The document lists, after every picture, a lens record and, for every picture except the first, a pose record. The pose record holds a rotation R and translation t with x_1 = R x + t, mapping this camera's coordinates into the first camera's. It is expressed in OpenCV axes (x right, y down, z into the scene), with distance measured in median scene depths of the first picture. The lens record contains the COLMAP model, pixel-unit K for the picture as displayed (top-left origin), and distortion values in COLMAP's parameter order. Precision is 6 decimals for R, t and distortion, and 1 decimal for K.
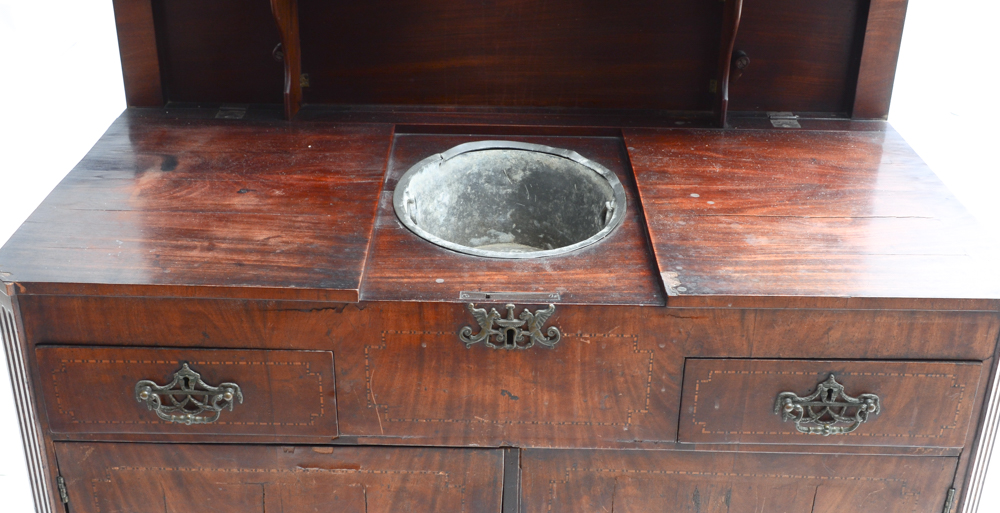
lens RADIAL K [[1175.5, 0, 499.3], [0, 1175.5, 303.6], [0, 0, 1]] dist [-0.028865, 0.035289]
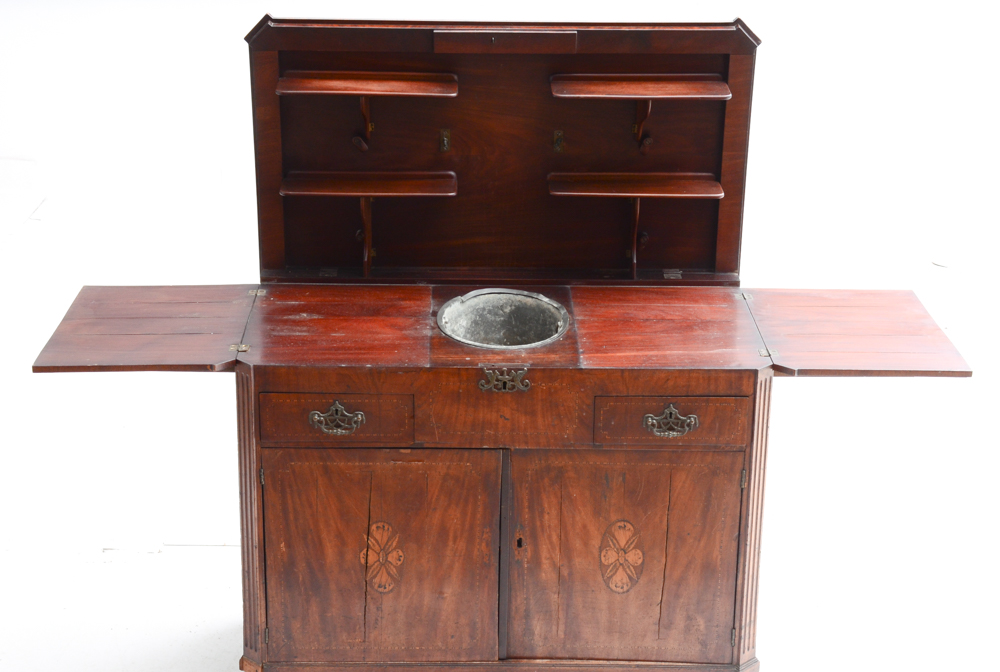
lens RADIAL K [[1805.2, 0, 504.9], [0, 1805.2, 349.1], [0, 0, 1]] dist [0.209229, 0.083664]
pose [[0.999817, -0.009709, 0.016490, -0.038279], [0.011516, 0.993494, -0.113303, 0.300397], [-0.015283, 0.113472, 0.993424, -1.943050]]
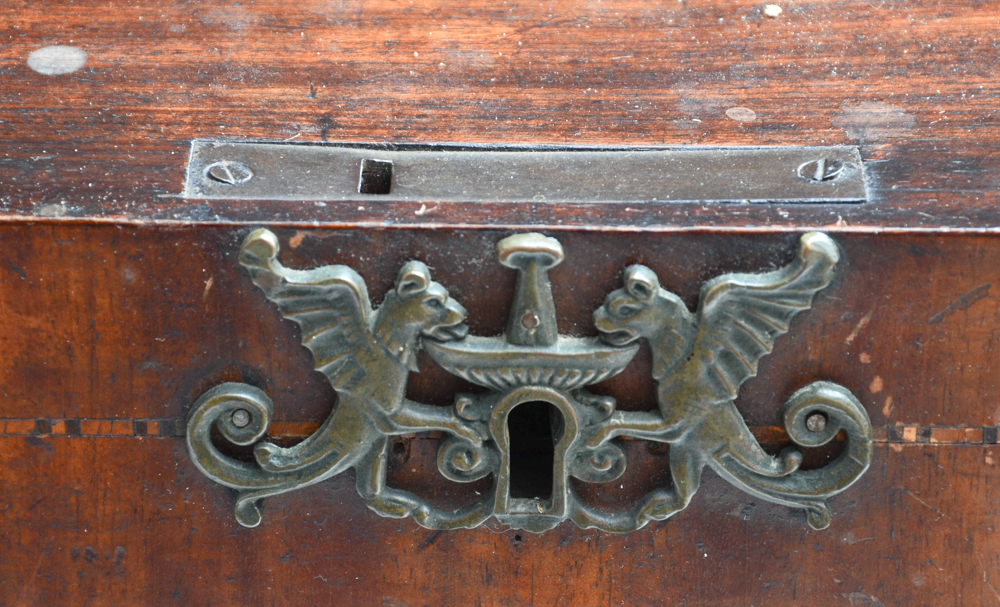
lens RADIAL K [[4295.5, 0, 514.3], [0, 4295.5, 304.6], [0, 0, 1]] dist [0.712724, 2.268774]
pose [[0.999972, -0.005594, -0.004902, 0.009422], [0.005973, 0.996699, 0.080971, -0.032554], [0.004432, -0.080998, 0.996704, 0.450972]]
